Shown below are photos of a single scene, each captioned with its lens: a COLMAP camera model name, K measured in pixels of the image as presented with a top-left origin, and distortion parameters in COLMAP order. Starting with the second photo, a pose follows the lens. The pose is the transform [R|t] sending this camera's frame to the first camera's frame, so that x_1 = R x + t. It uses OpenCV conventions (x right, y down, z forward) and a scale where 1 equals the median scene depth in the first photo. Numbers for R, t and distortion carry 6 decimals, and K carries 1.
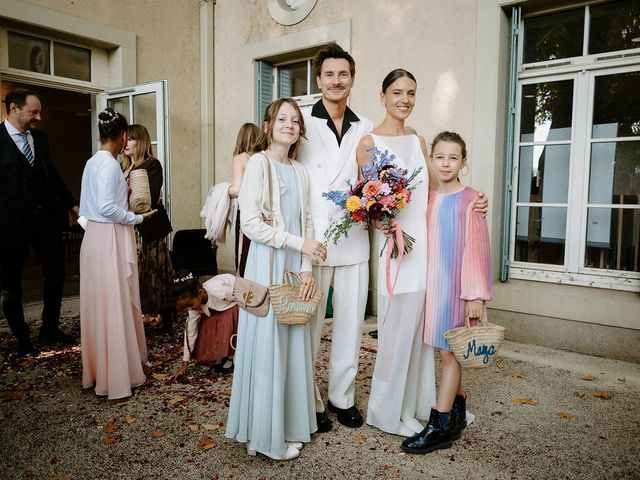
lens RADIAL K [[530.7, 0, 320.0], [0, 530.7, 241.3], [0, 0, 1]] dist [0.013818, -0.015517]
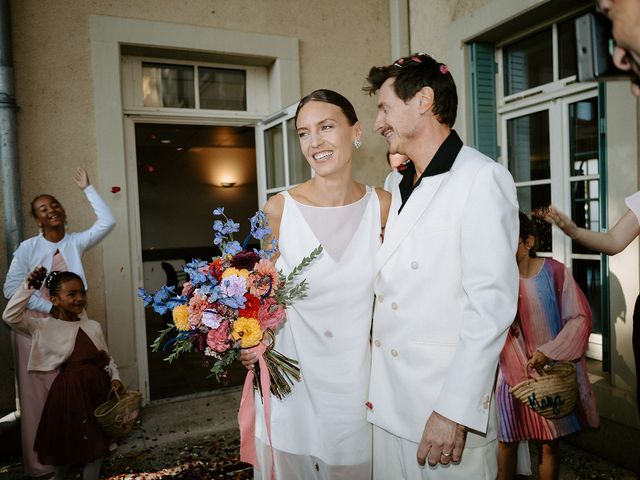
lens RADIAL K [[530.7, 0, 318.0], [0, 530.7, 239.4], [0, 0, 1]] dist [0.013818, -0.015517]
pose [[0.885058, -0.027876, -0.464645, 0.016294], [0.008920, 0.999038, -0.042947, -0.075509], [0.465395, 0.033866, 0.884455, 0.358802]]
